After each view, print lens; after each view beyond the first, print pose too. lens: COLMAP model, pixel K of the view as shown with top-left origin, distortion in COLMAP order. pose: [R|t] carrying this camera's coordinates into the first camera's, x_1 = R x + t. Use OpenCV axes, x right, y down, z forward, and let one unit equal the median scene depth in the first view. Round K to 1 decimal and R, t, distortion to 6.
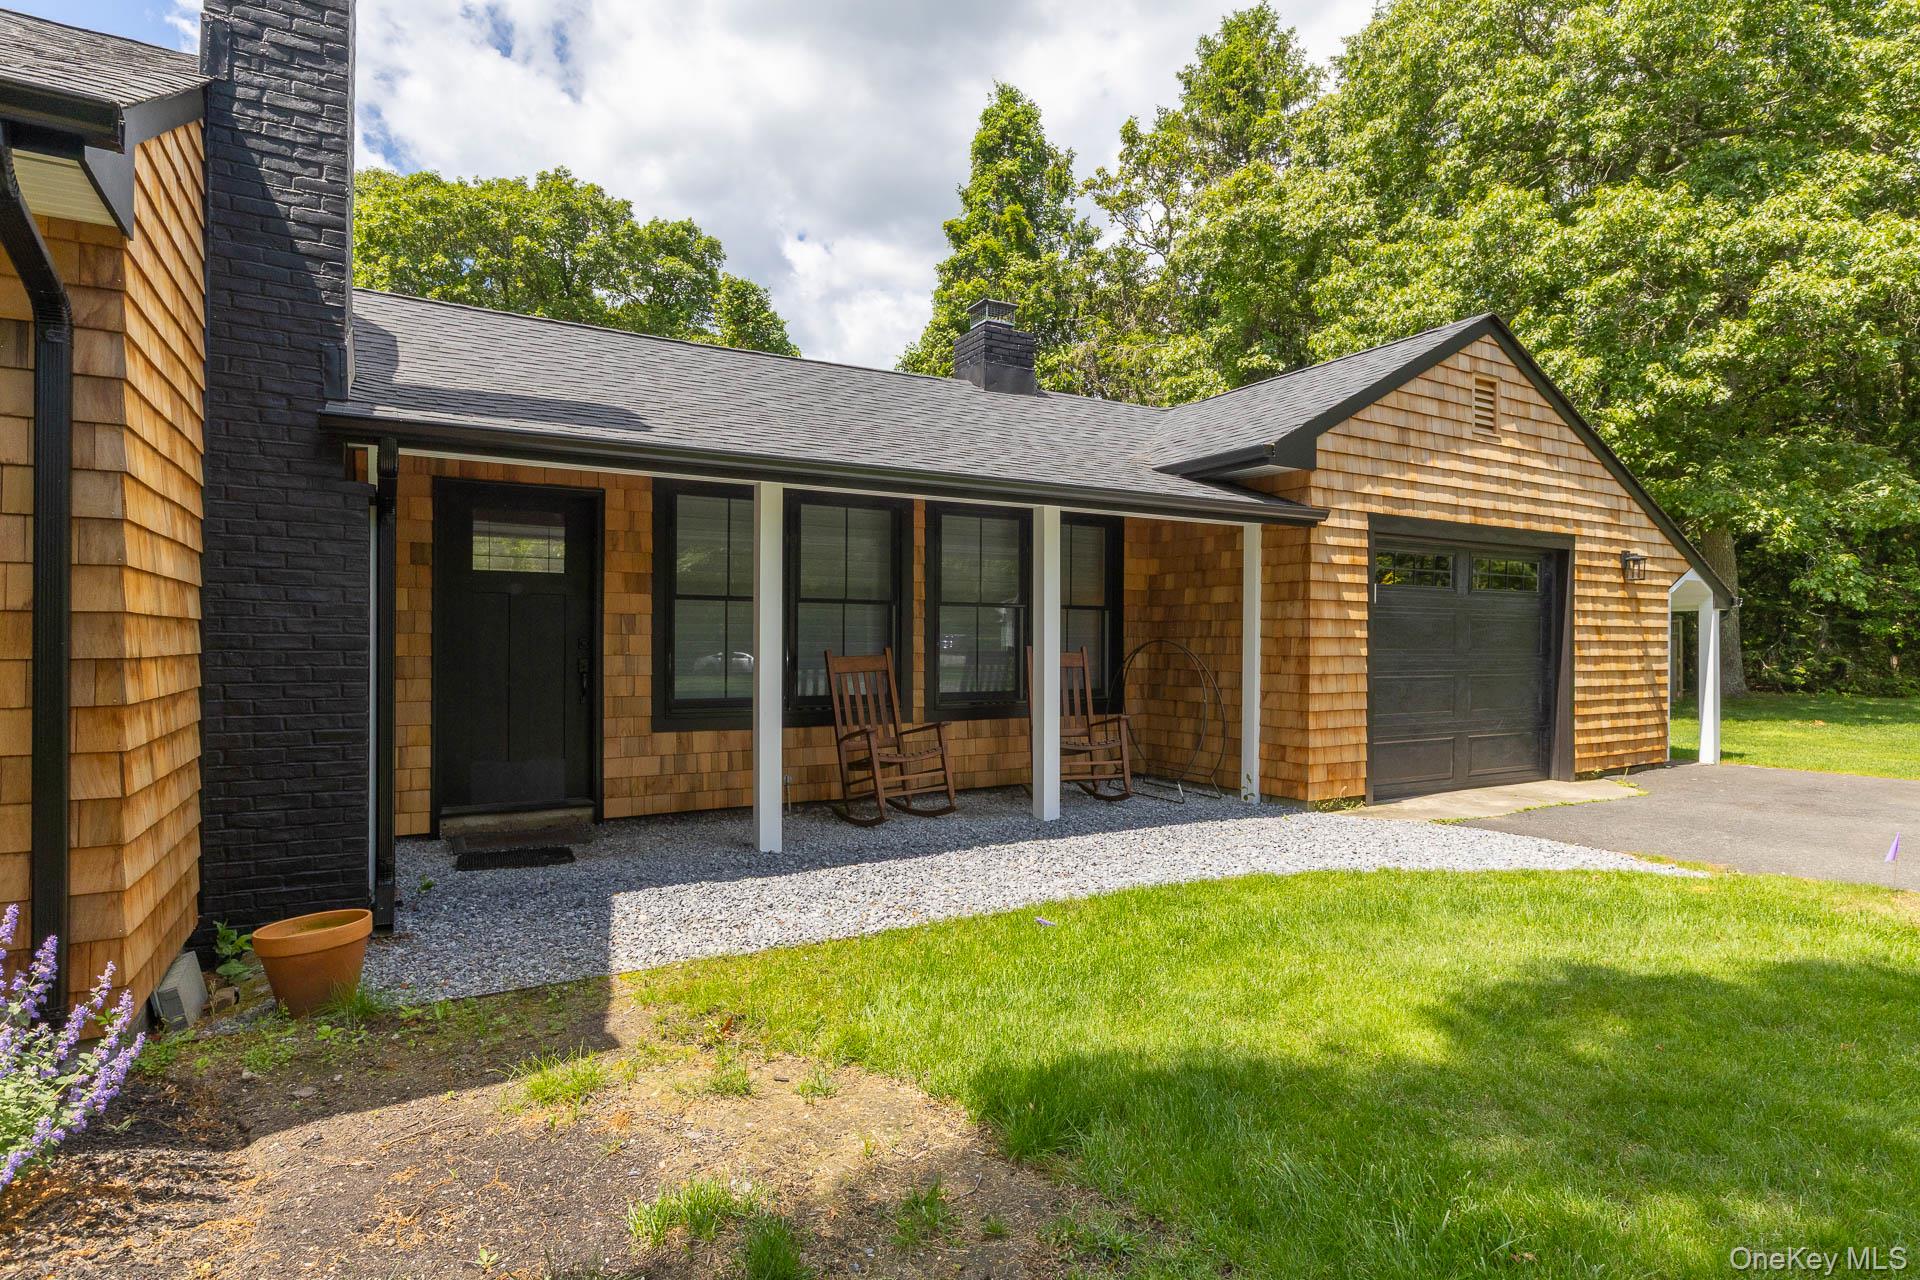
lens RADIAL K [[992.4, 0, 963.0], [0, 992.4, 643.2], [0, 0, 1]] dist [-0.000012, -0.000518]
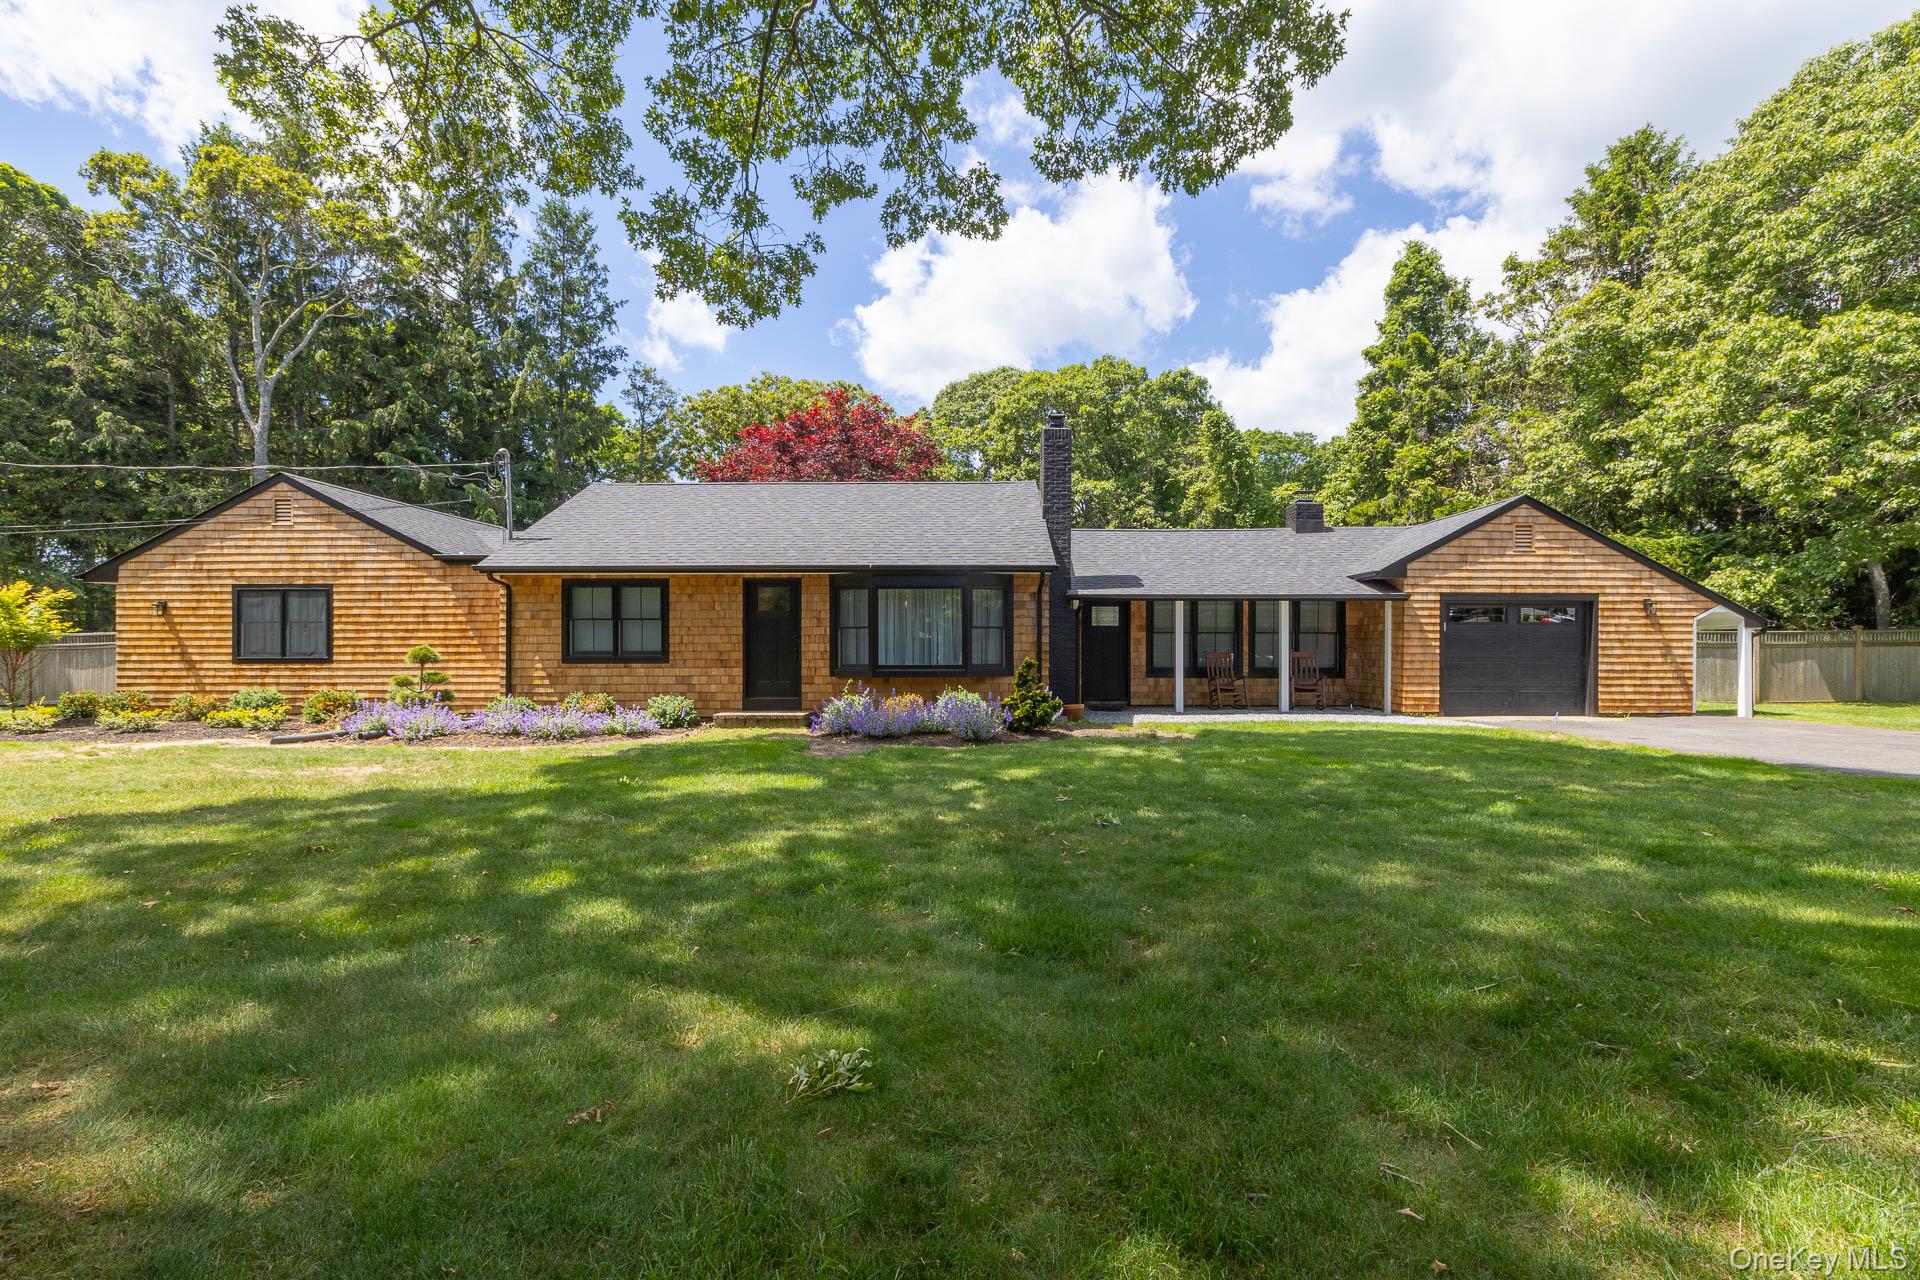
lens RADIAL K [[855.8, 0, 968.4], [0, 855.8, 648.7], [0, 0, 1]] dist [0.006467, 0.000387]
pose [[0.859648, -0.000751, -0.510887, 0.414386], [0.000300, 0.999999, -0.000966, 0.003421], [0.510887, 0.000678, 0.859648, -1.135486]]
